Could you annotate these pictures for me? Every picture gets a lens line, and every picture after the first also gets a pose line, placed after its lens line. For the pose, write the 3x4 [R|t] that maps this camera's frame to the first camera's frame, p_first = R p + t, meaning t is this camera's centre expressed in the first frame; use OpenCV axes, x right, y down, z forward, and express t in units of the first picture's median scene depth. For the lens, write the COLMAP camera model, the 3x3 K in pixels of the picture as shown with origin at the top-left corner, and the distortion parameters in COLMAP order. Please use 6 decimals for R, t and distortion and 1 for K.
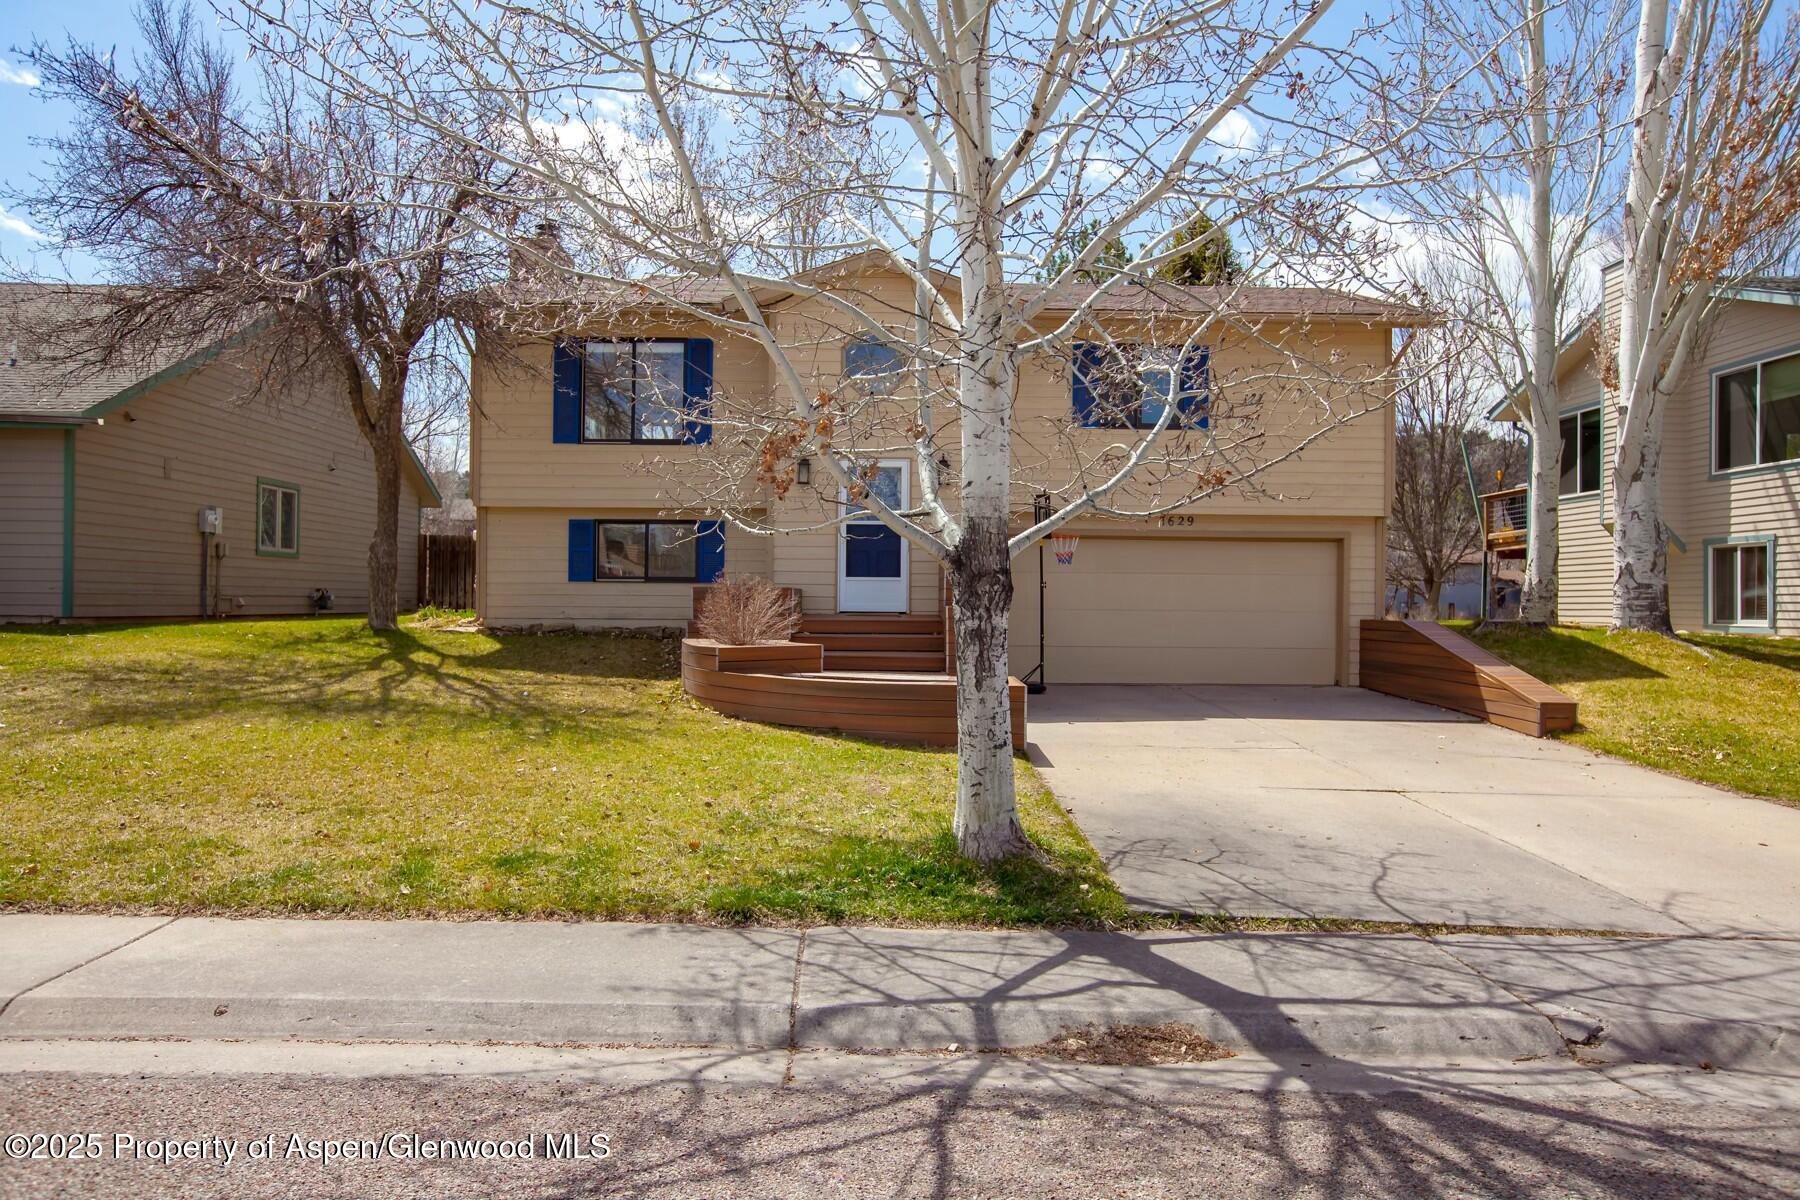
lens RADIAL K [[1306.2, 0, 897.1], [0, 1306.2, 596.9], [0, 0, 1]] dist [0.002995, 0.000746]
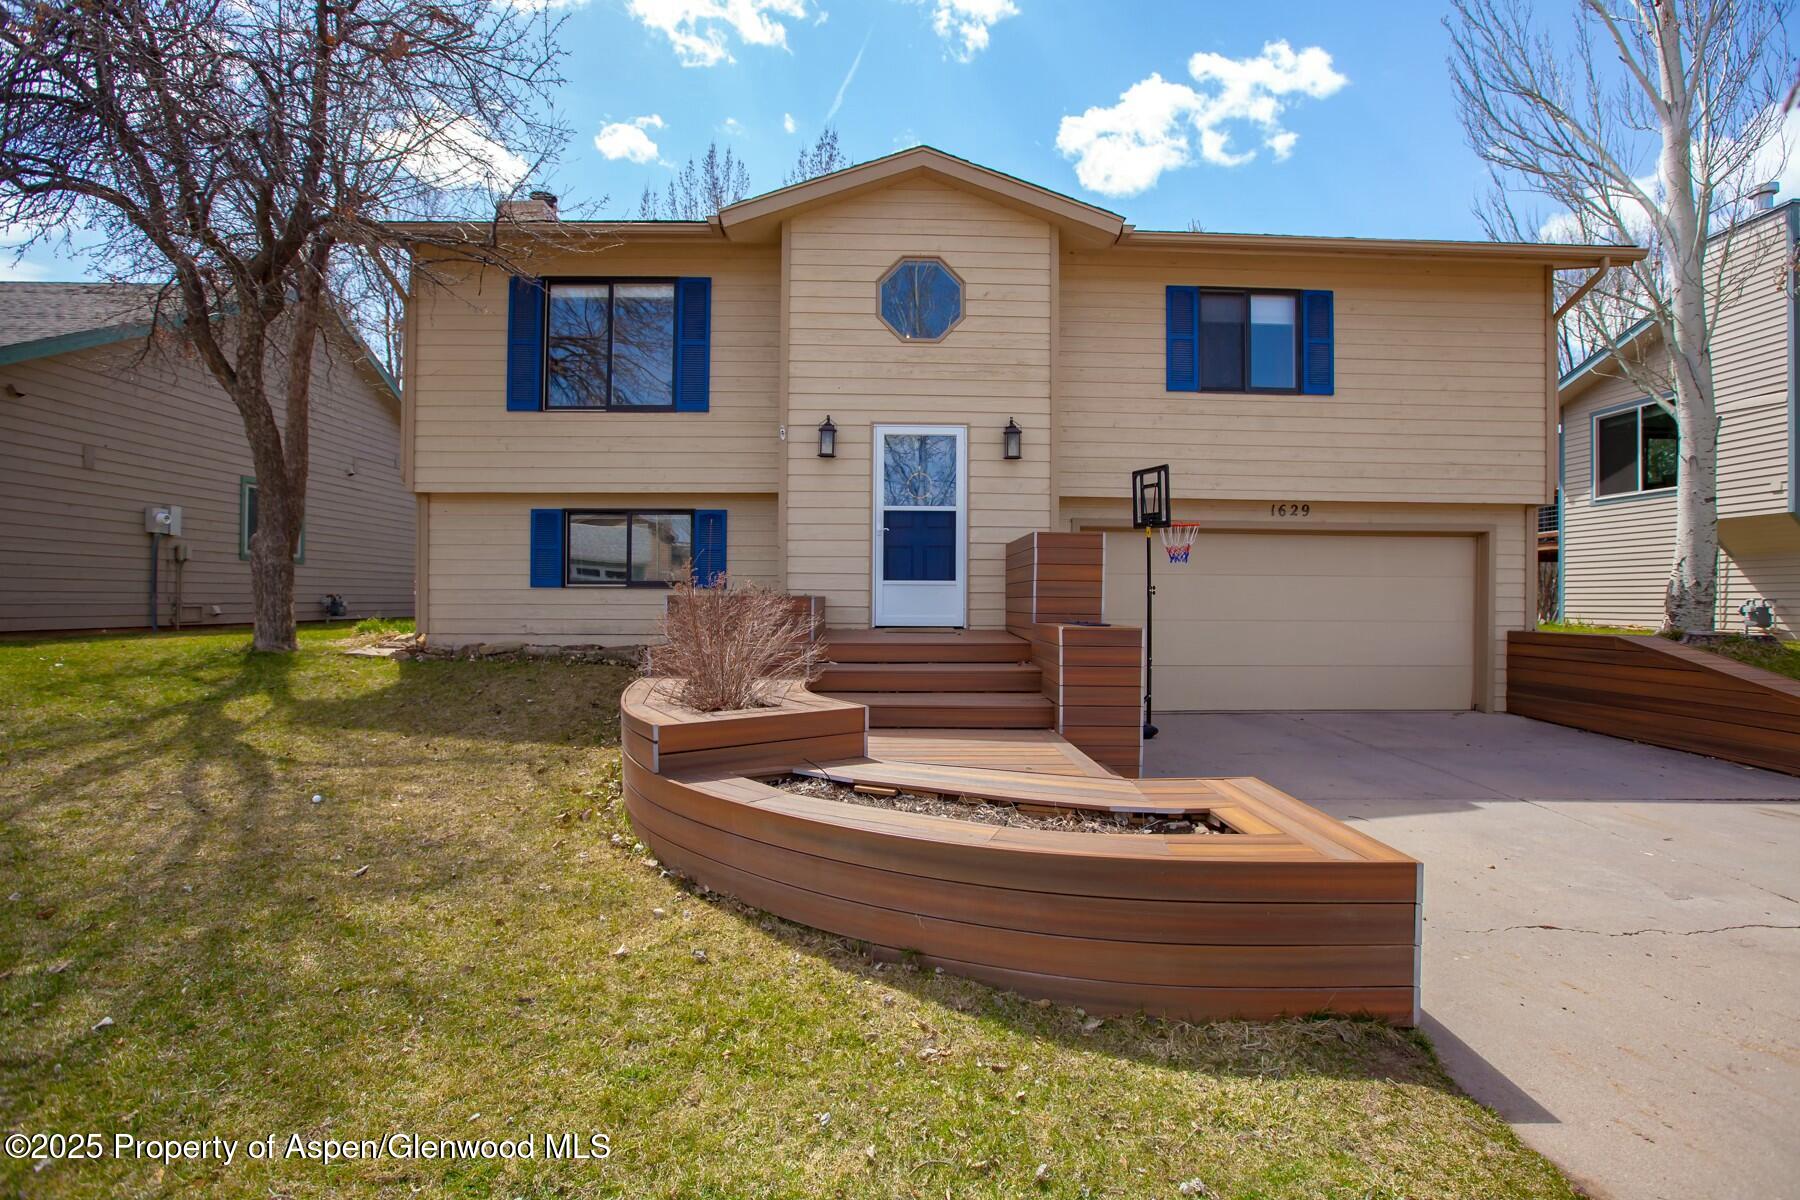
lens RADIAL K [[847.3, 0, 905.0], [0, 847.3, 600.3], [0, 0, 1]] dist [-0.005527, 0.000303]
pose [[0.999719, -0.003517, 0.023456, -0.036361], [0.003349, 0.999968, 0.007199, -0.006993], [-0.023481, -0.007119, 0.999699, 0.482430]]
